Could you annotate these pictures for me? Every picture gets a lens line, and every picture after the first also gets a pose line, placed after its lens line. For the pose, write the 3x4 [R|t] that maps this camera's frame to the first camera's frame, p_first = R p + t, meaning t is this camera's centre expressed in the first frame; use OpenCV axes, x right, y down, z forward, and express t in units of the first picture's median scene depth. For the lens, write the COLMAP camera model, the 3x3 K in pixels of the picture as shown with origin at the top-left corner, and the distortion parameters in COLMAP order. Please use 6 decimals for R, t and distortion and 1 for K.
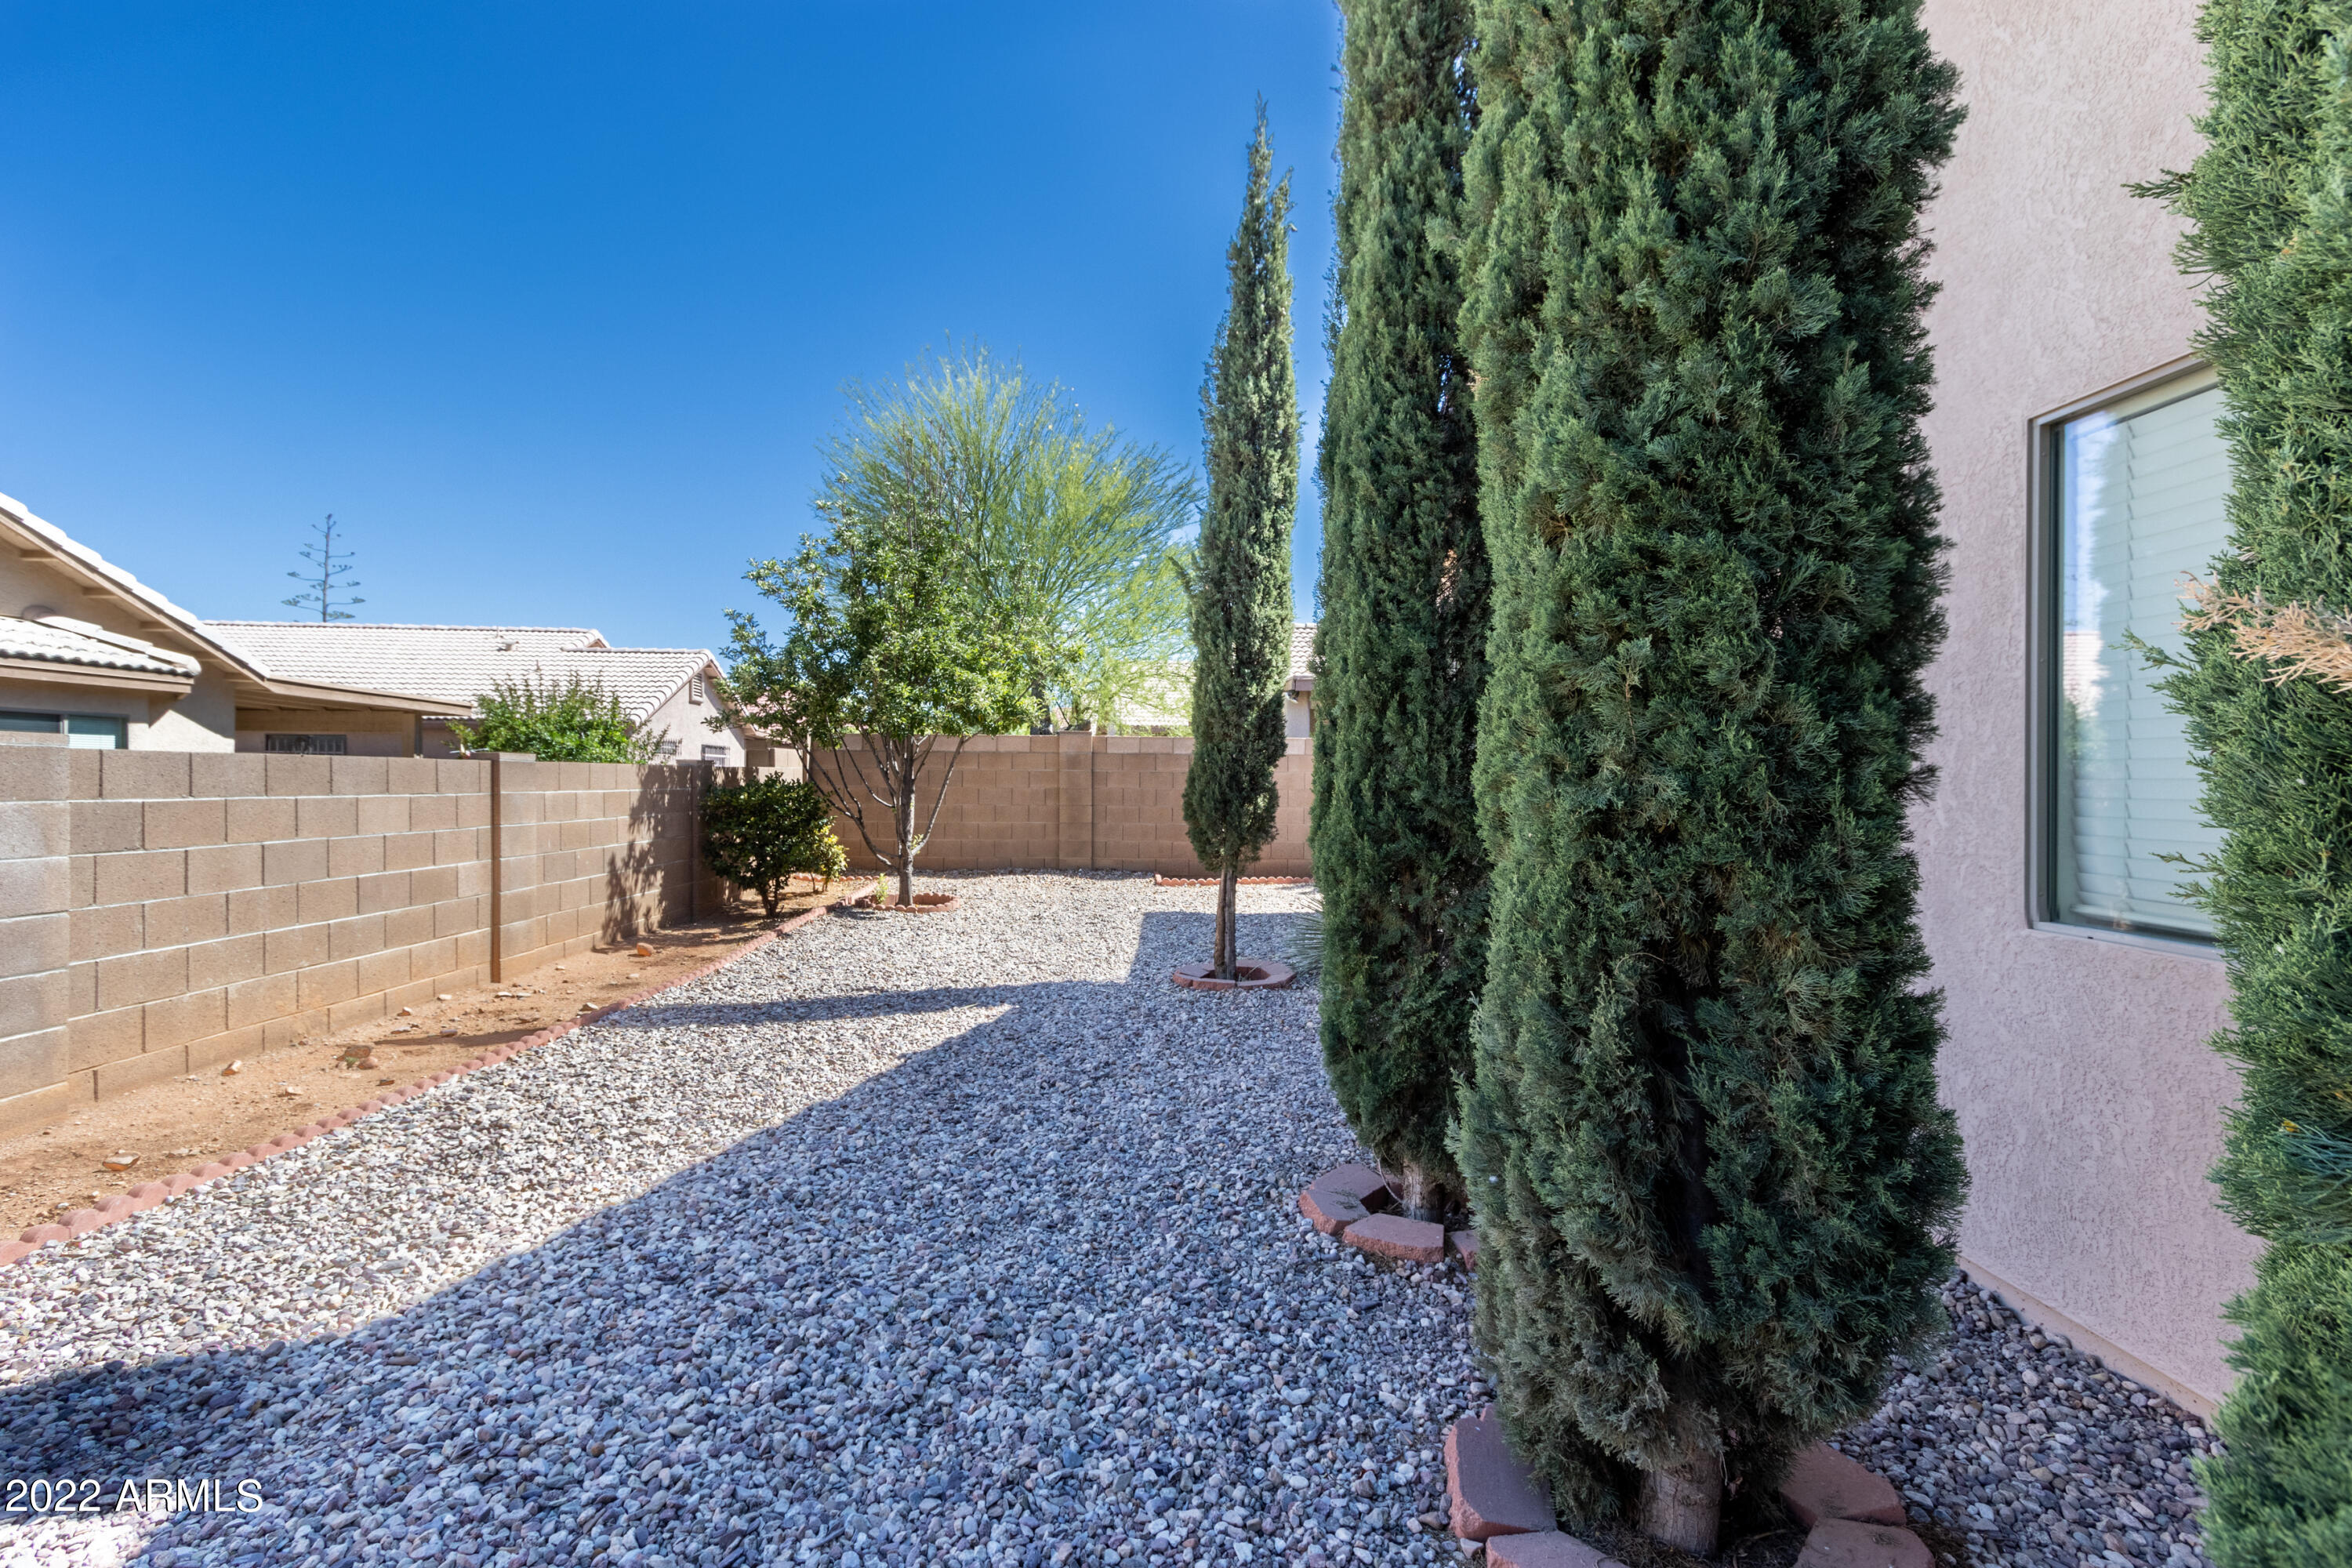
lens RADIAL K [[1088.4, 0, 1176.0], [0, 1088.4, 784.0], [0, 0, 1]] dist [0.009041, 0.000814]
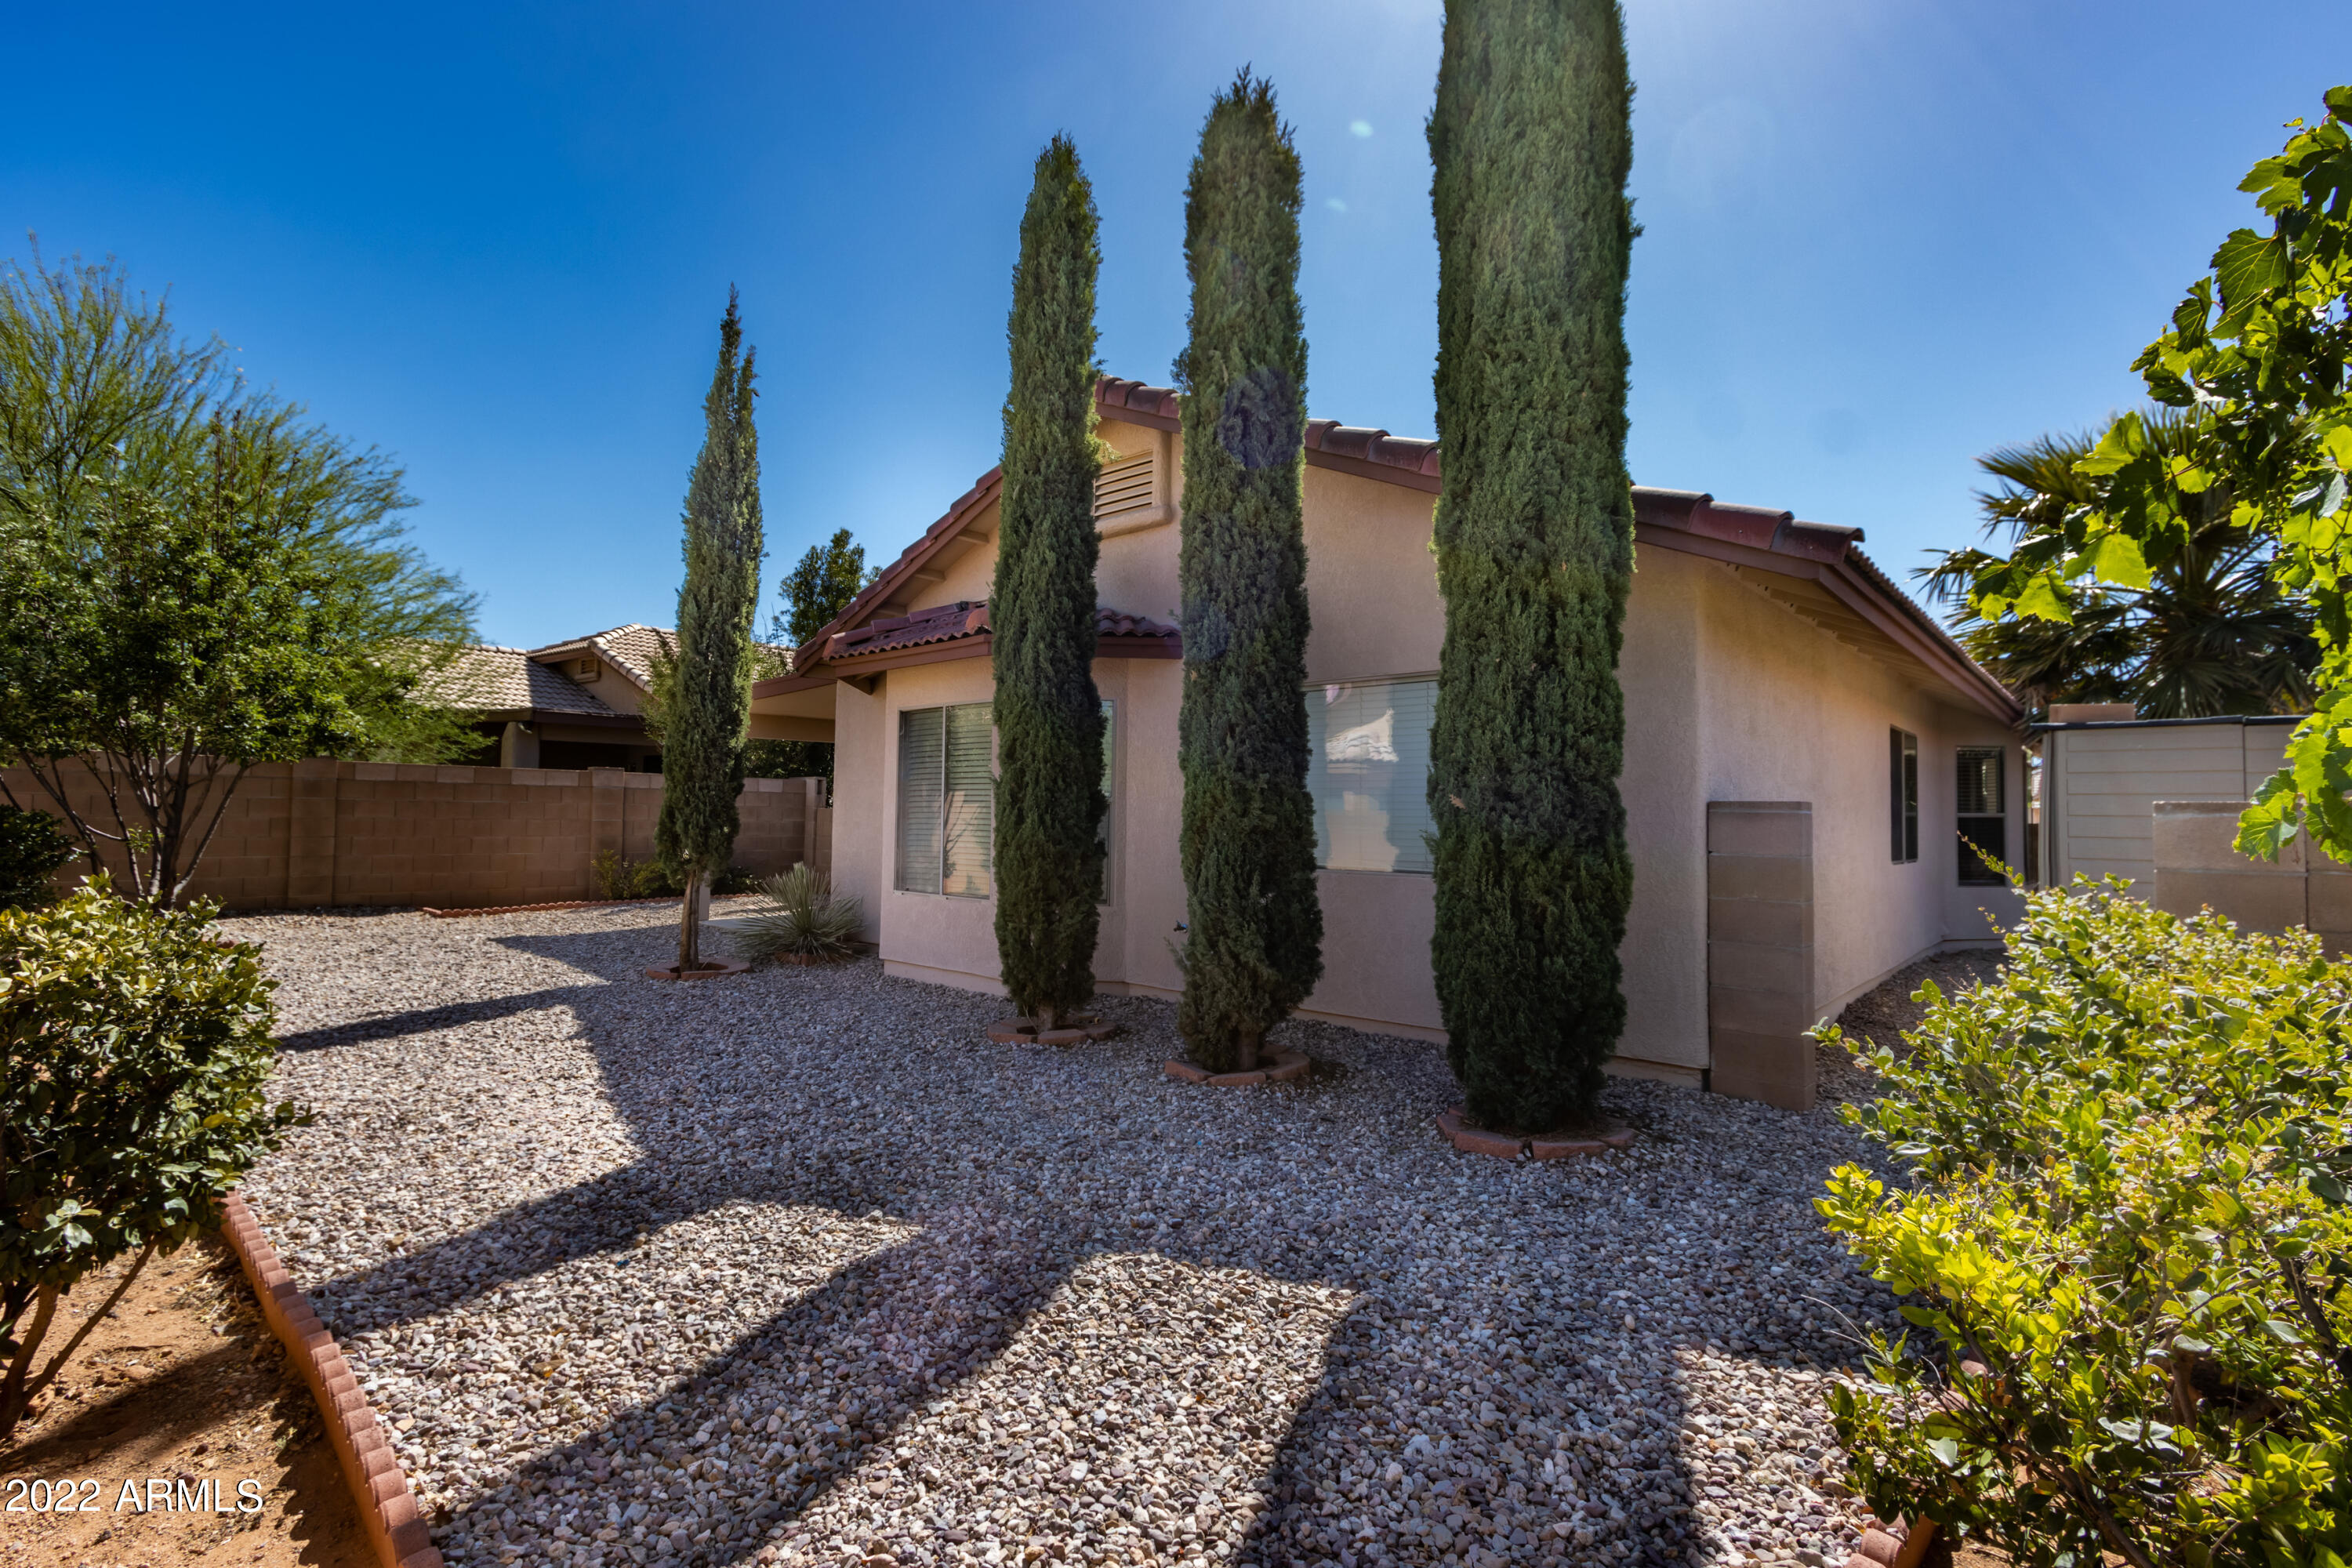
lens RADIAL K [[1088.4, 0, 1176.0], [0, 1088.4, 784.0], [0, 0, 1]] dist [0.009041, 0.000814]
pose [[0.653120, 0.018927, 0.757018, -0.566393], [0.001107, 0.999663, -0.025948, -0.003151], [-0.757254, 0.017785, 0.652879, -0.242108]]
